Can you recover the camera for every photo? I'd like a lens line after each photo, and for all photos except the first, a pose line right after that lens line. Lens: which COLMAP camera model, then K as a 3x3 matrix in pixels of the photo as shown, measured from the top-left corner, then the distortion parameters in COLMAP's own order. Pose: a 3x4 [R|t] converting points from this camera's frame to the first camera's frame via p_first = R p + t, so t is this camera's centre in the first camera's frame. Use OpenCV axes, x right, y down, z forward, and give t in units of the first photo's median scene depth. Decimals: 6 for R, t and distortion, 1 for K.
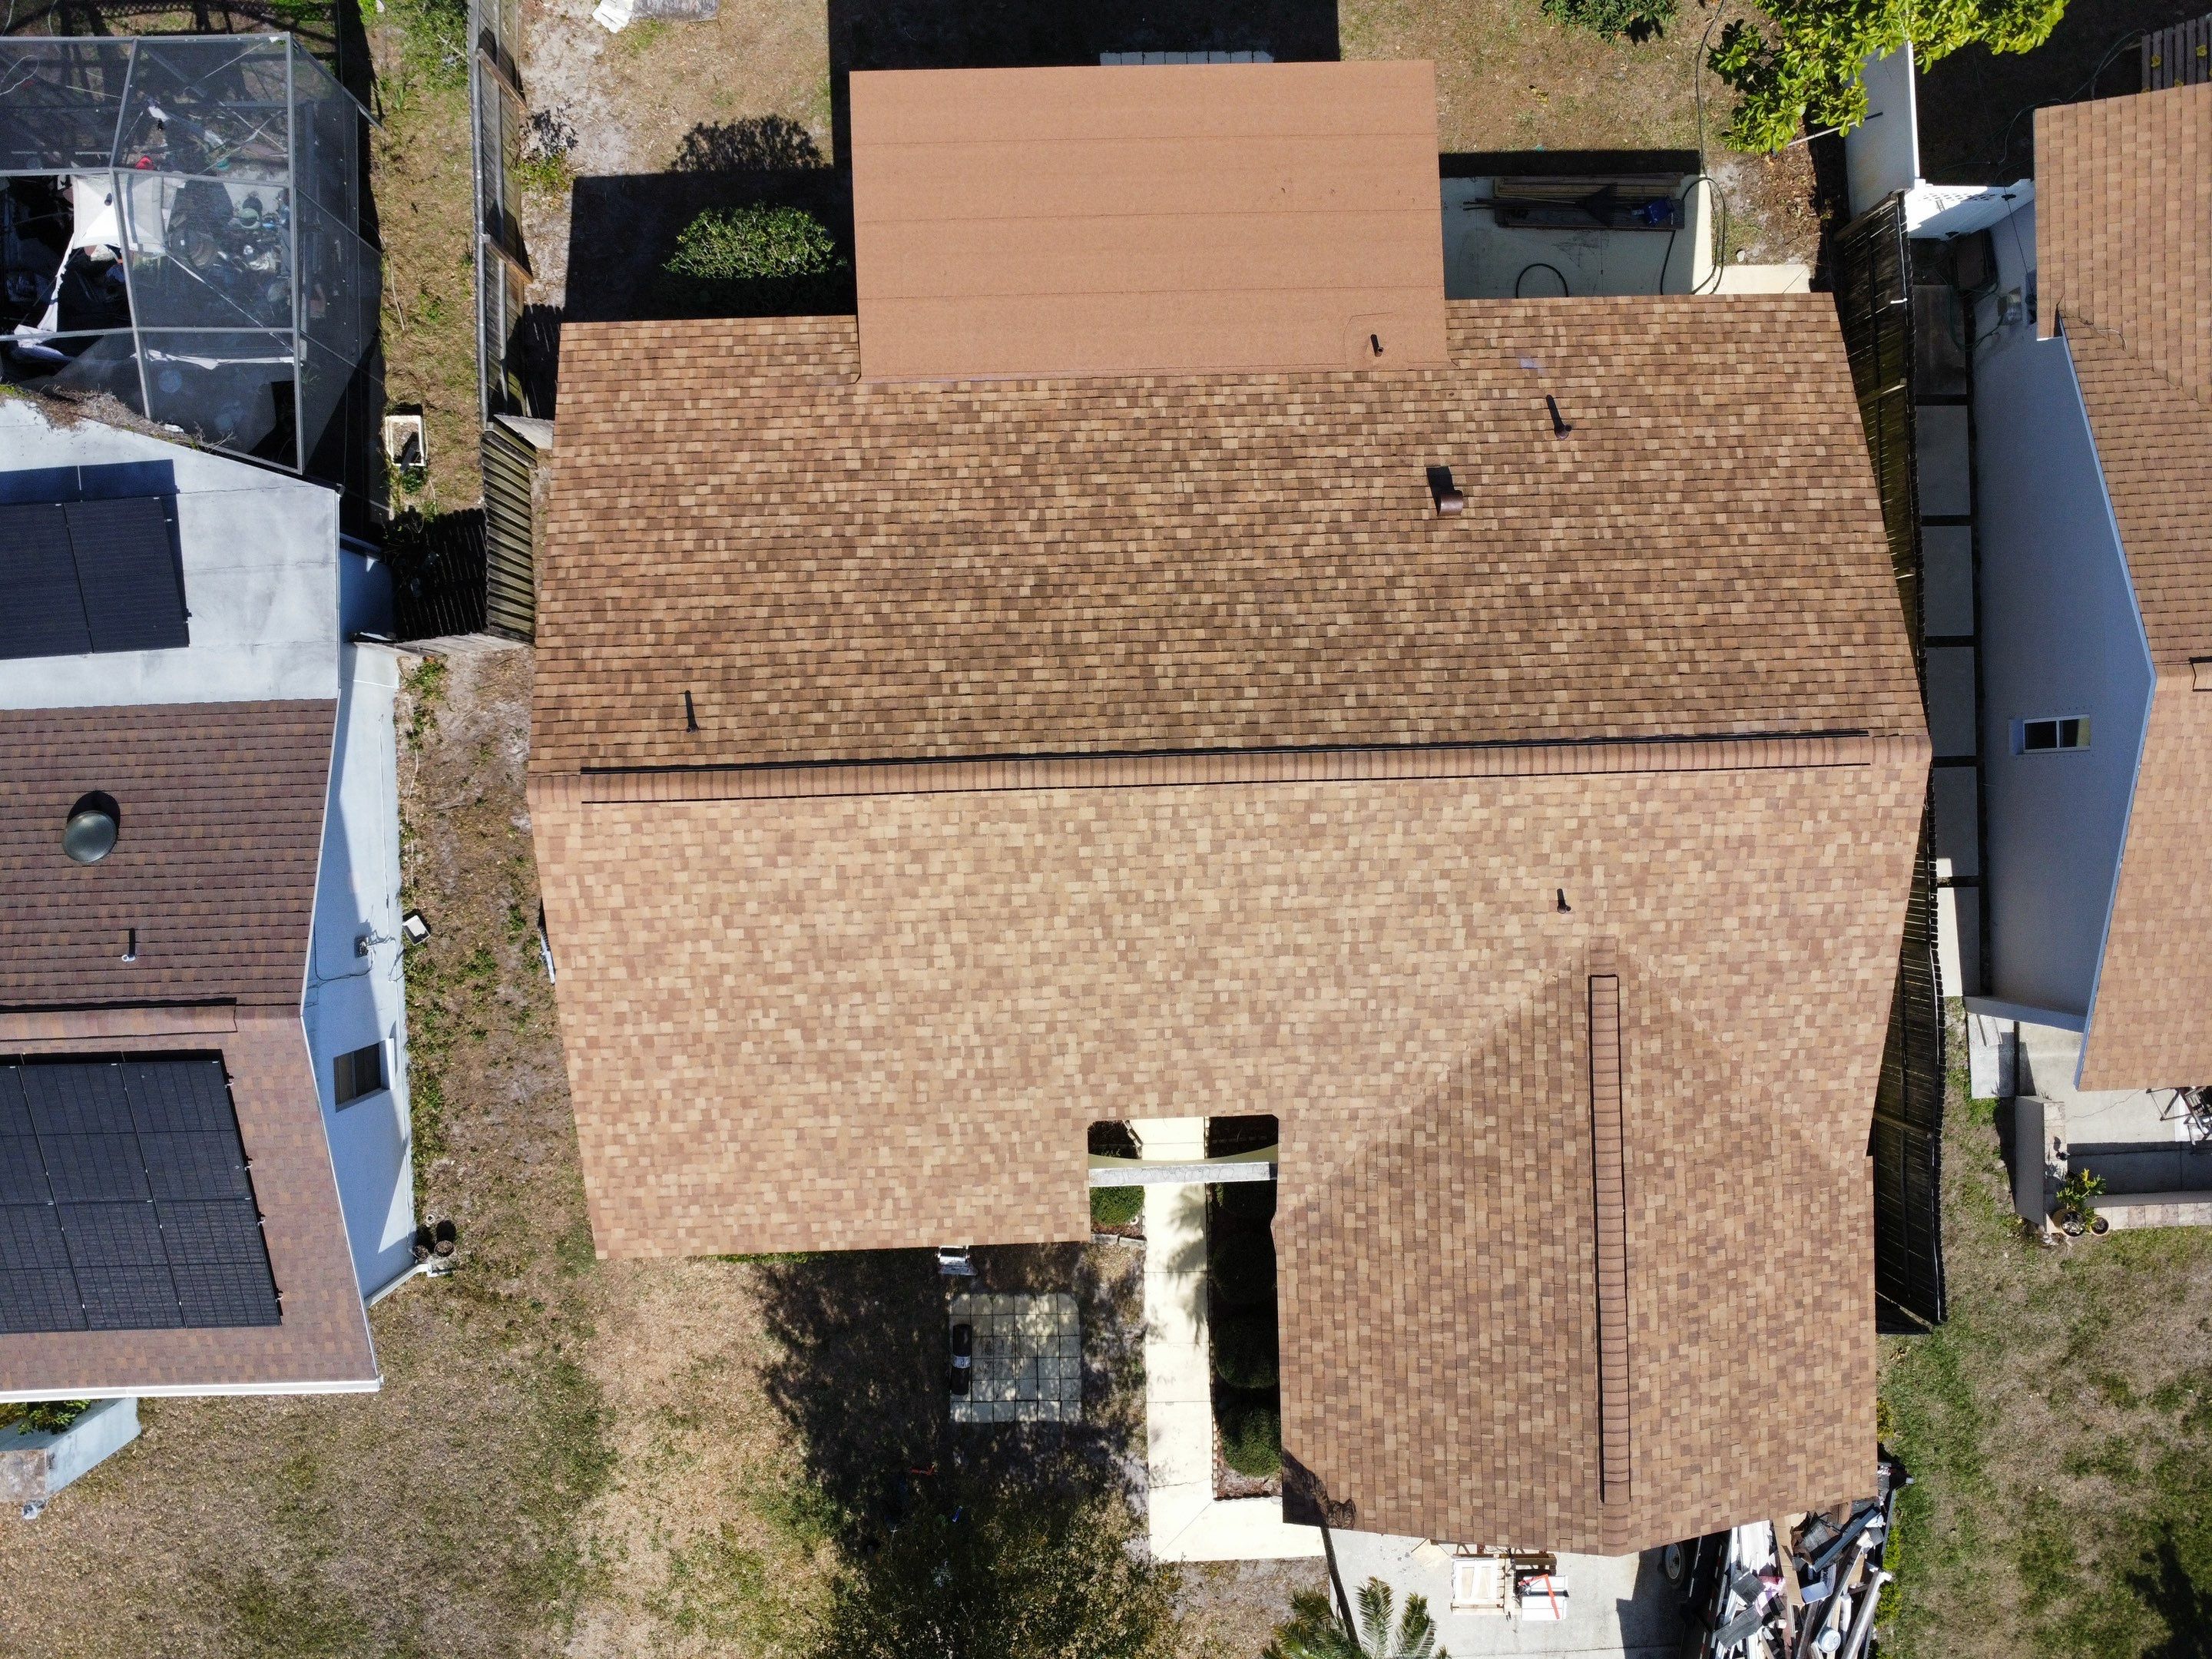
lens RADIAL K [[1609.6, 0, 1099.9], [0, 1609.6, 821.2], [0, 0, 1]] dist [-0.025475, -0.006043]
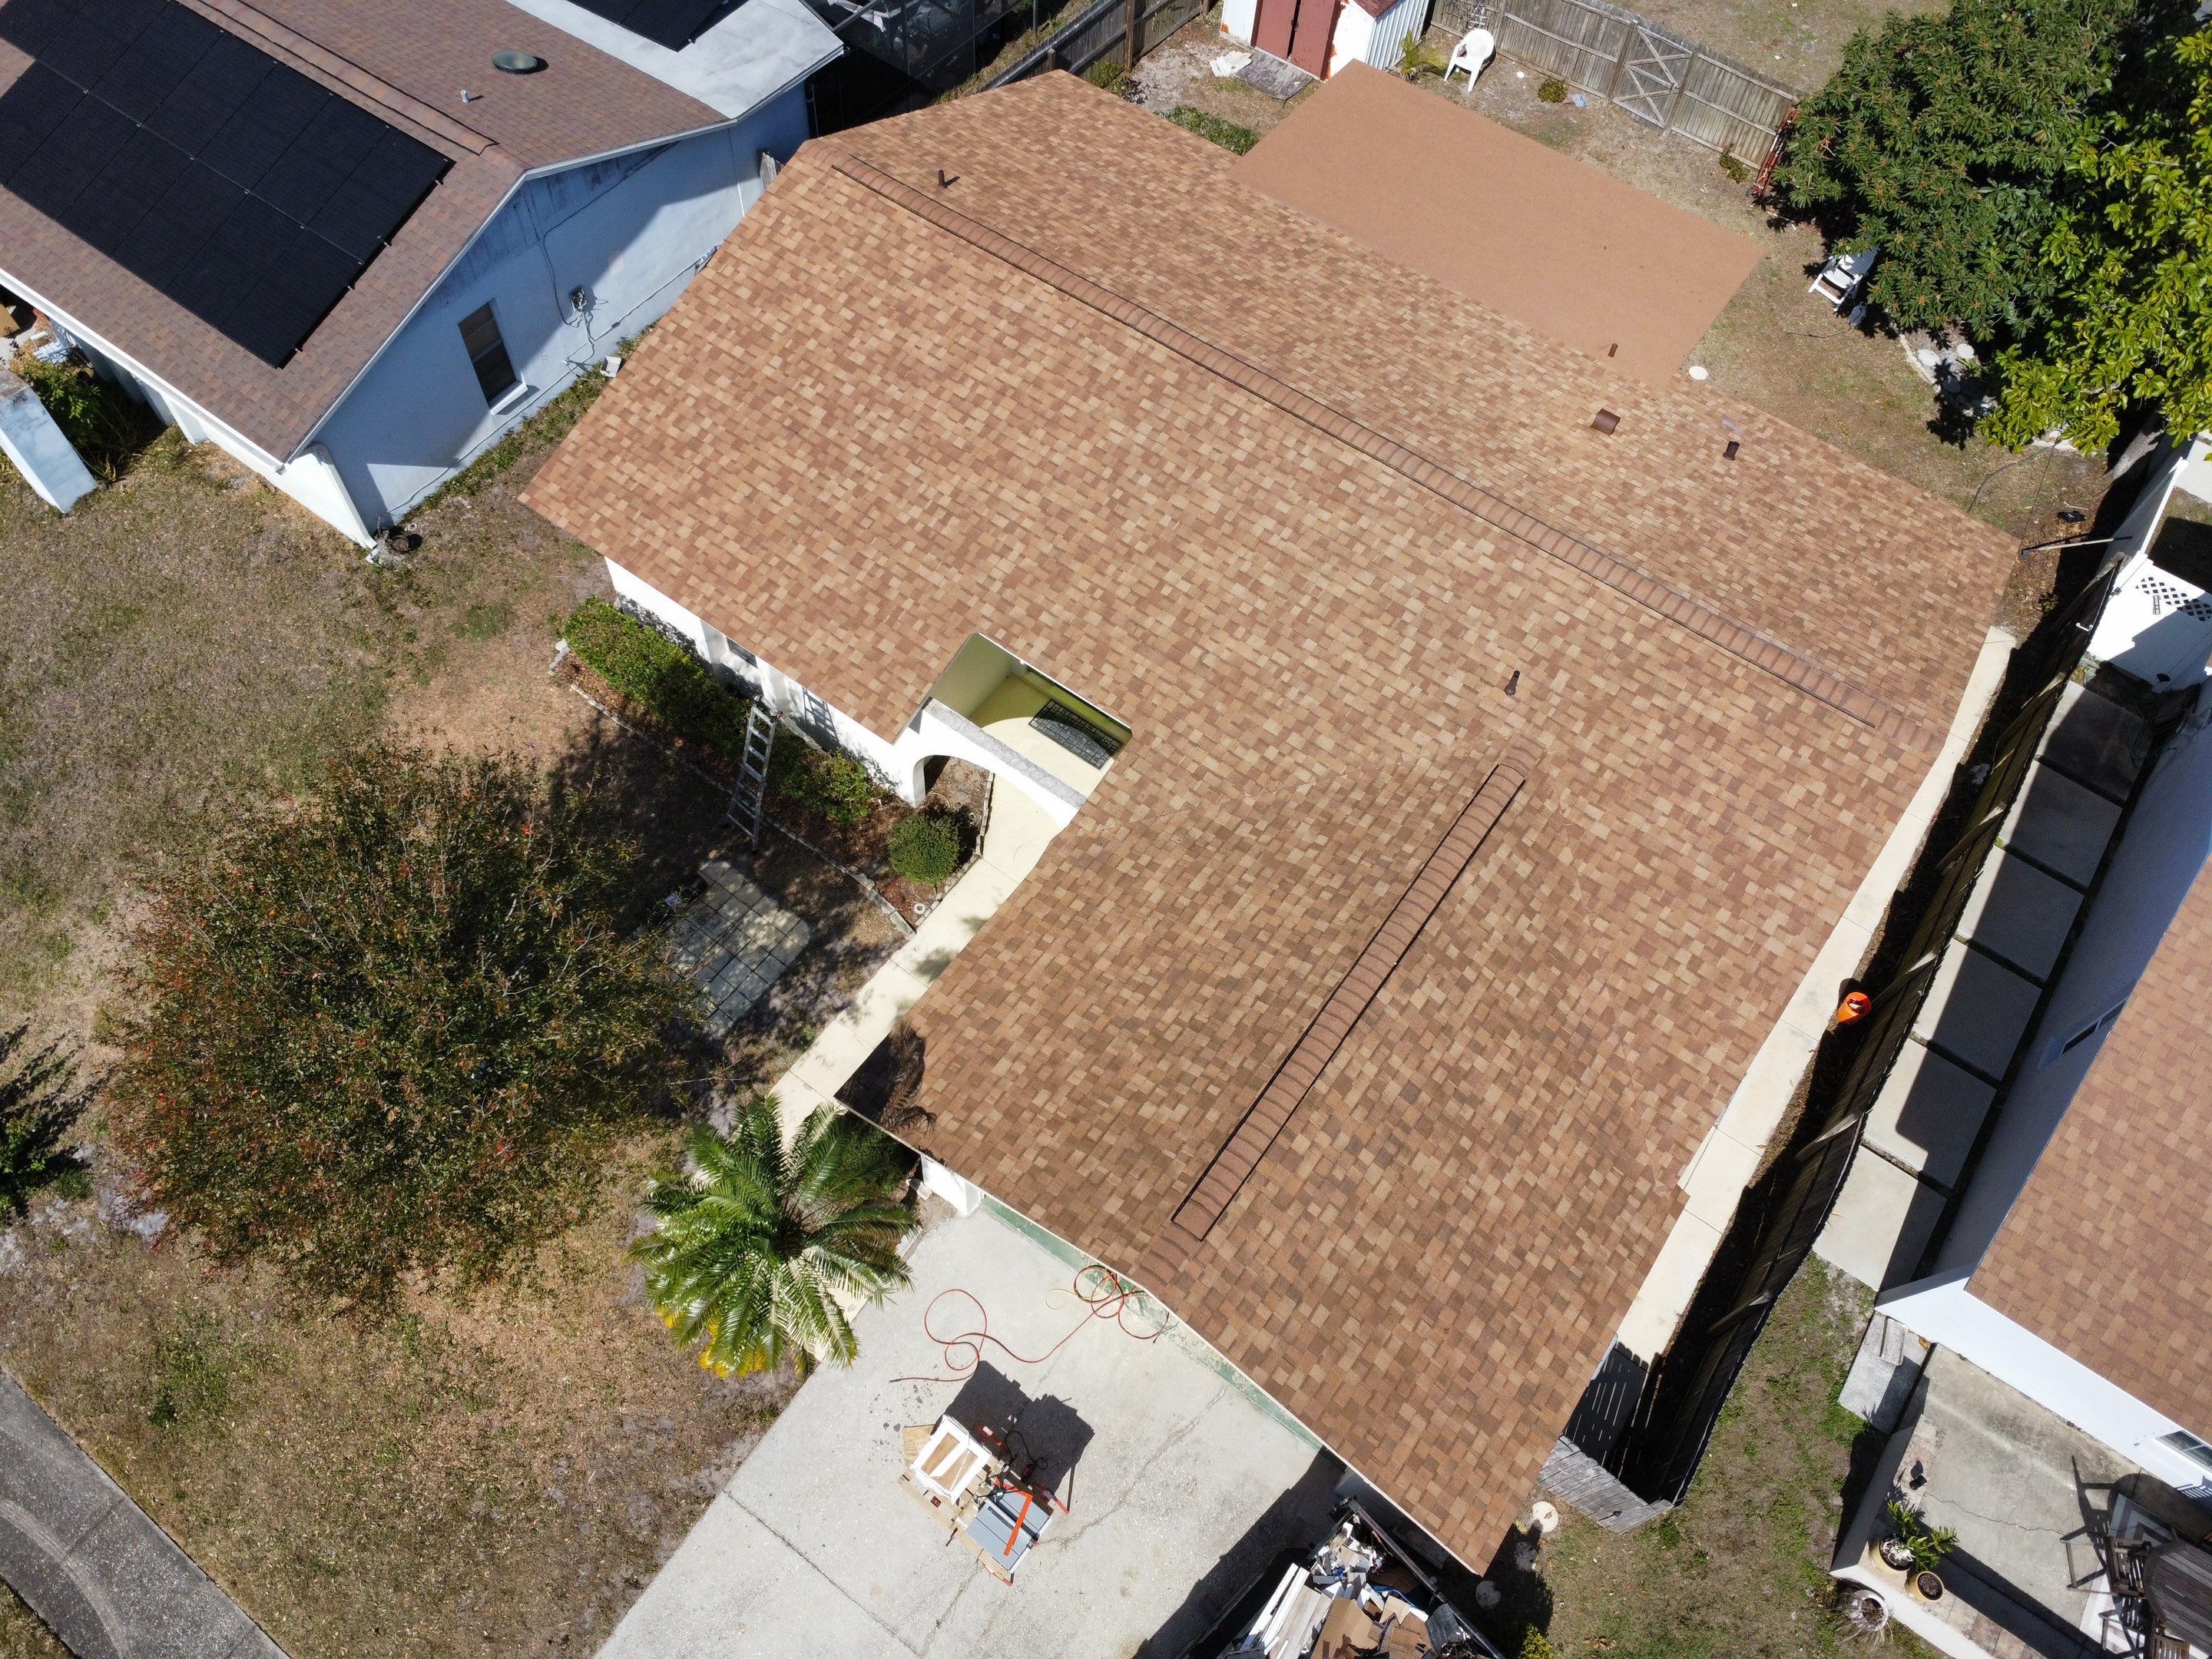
lens RADIAL K [[1609.6, 0, 1100.8], [0, 1609.6, 820.8], [0, 0, 1]] dist [-0.025475, -0.006043]
pose [[0.790611, 0.529555, -0.307419, 0.412283], [-0.611508, 0.657001, -0.440917, 0.644042], [-0.031515, 0.536583, 0.843259, 0.239882]]
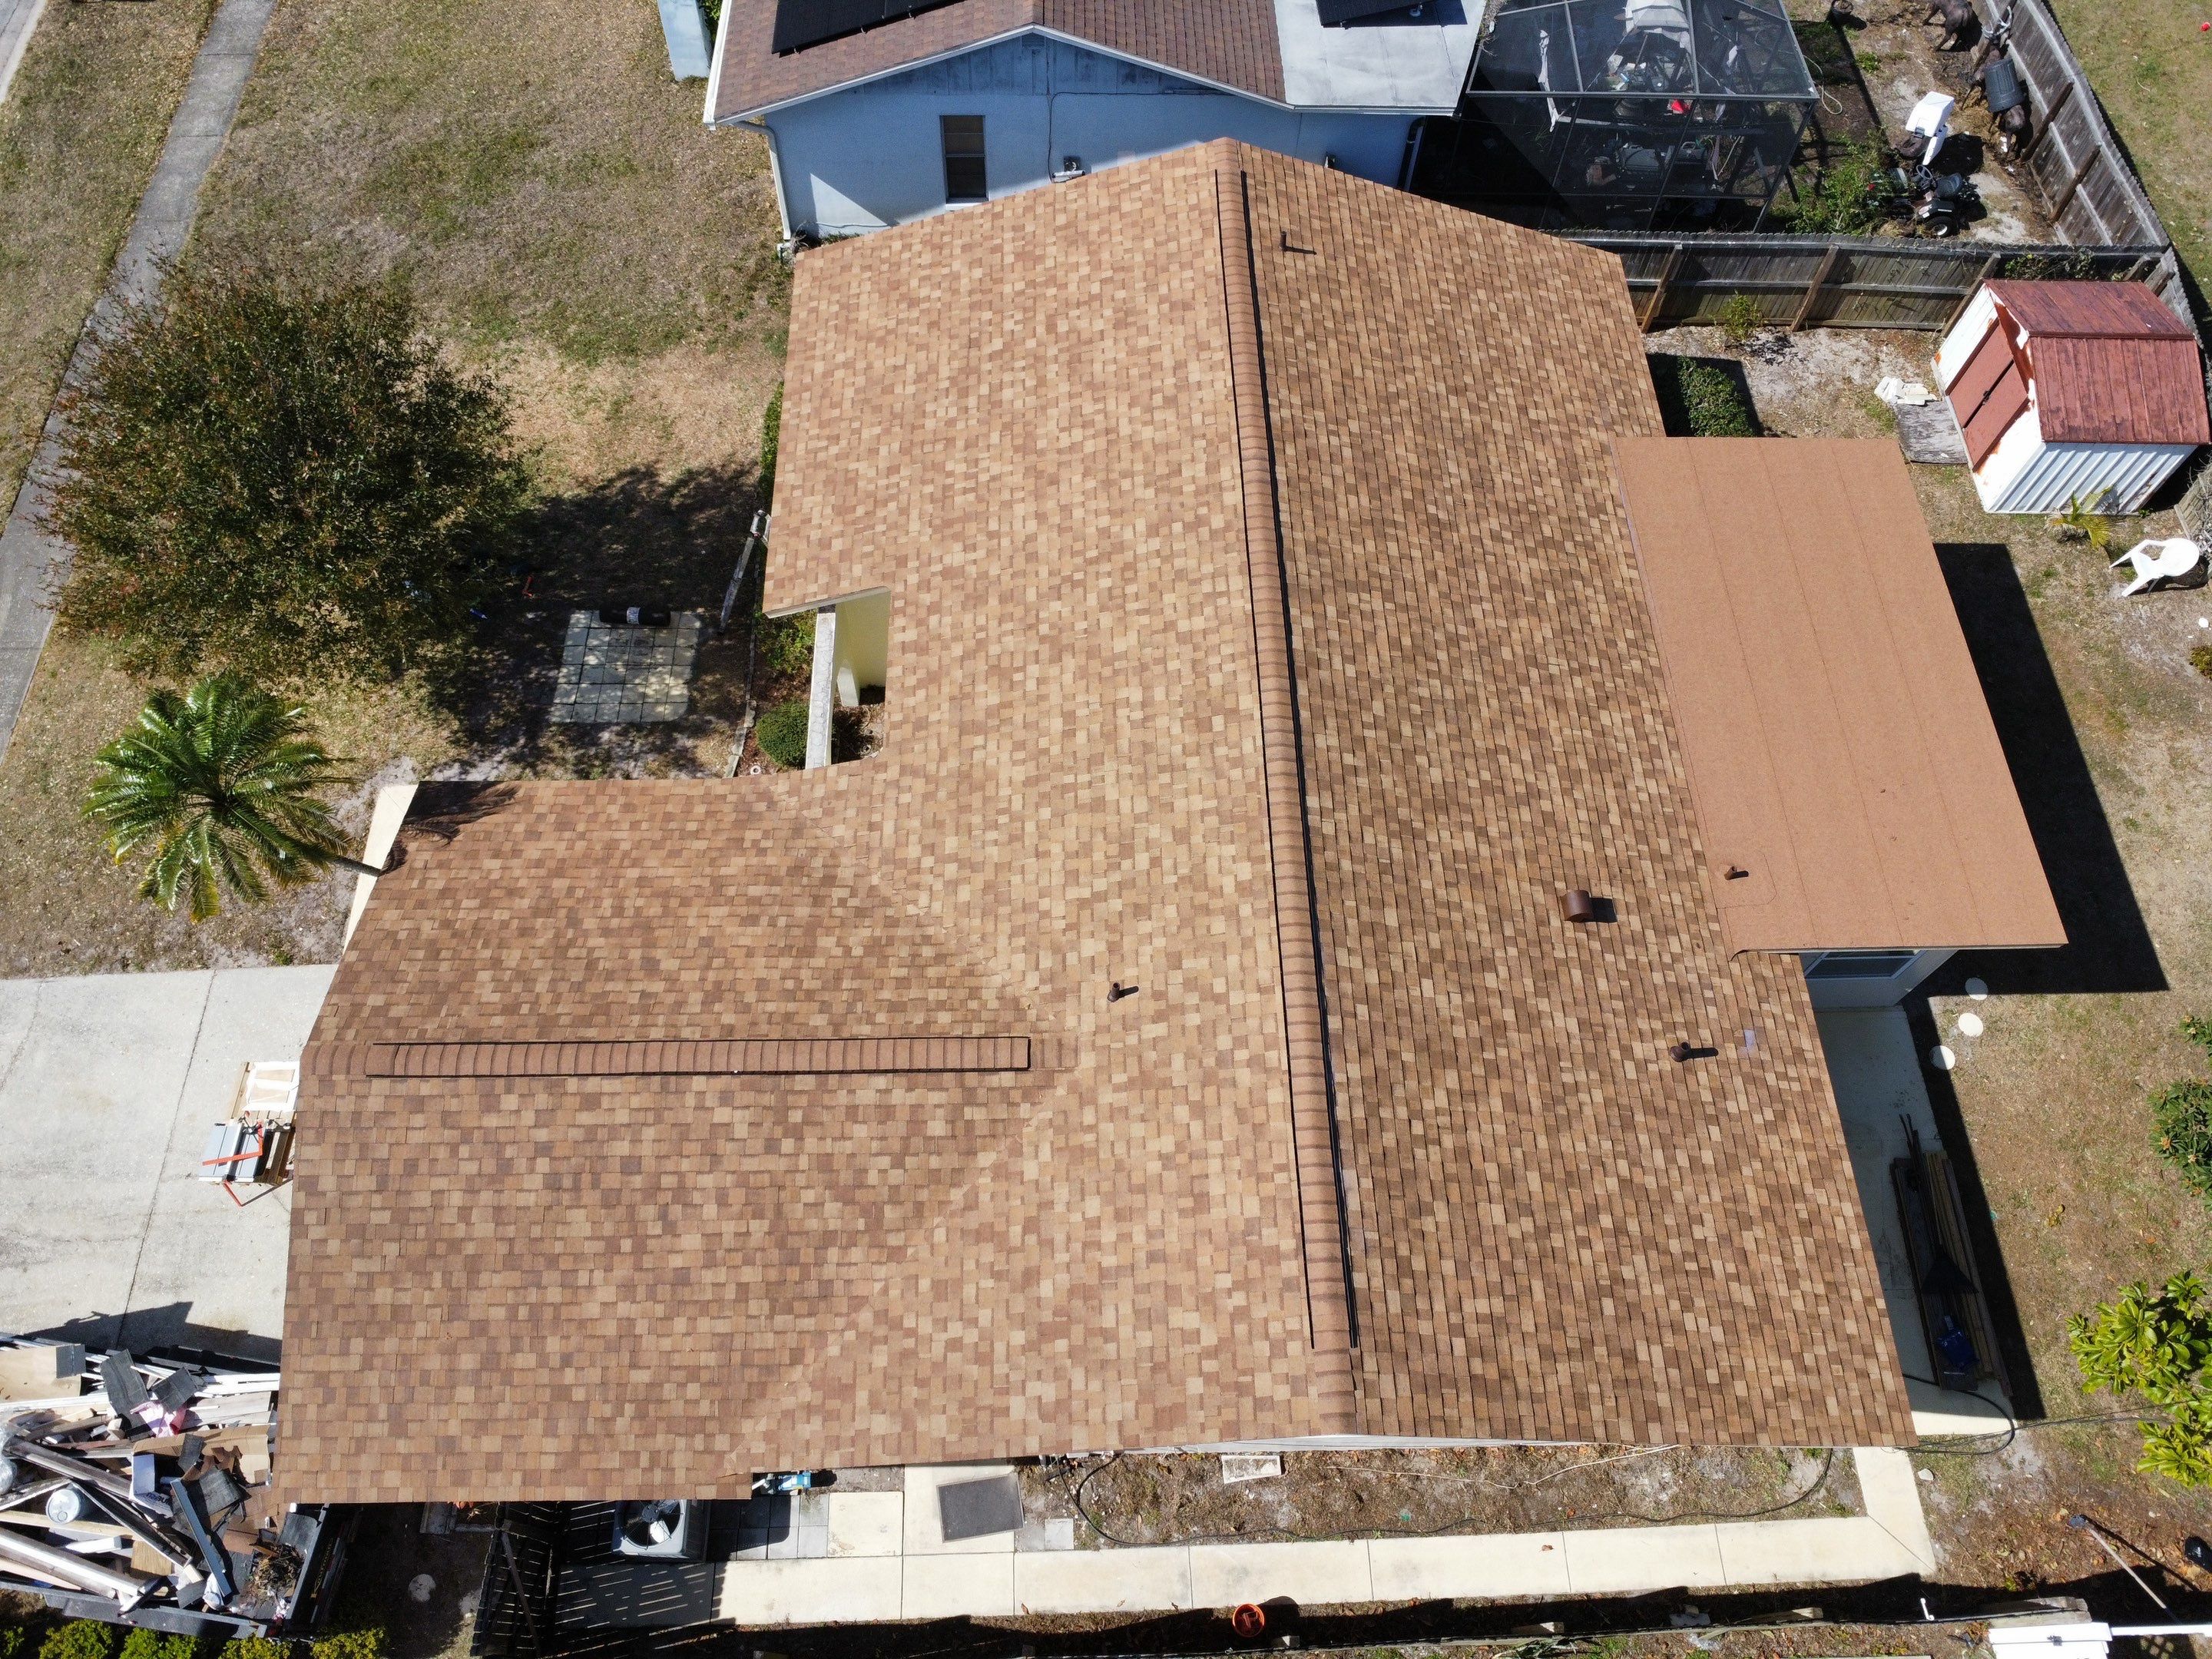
lens RADIAL K [[1609.6, 0, 1095.7], [0, 1609.6, 823.0], [0, 0, 1]] dist [-0.025475, -0.006043]
pose [[-0.009943, 0.864343, -0.502804, 0.603598], [-0.999421, -0.024956, -0.023138, 0.081723], [-0.032547, 0.502283, 0.864090, 0.228635]]
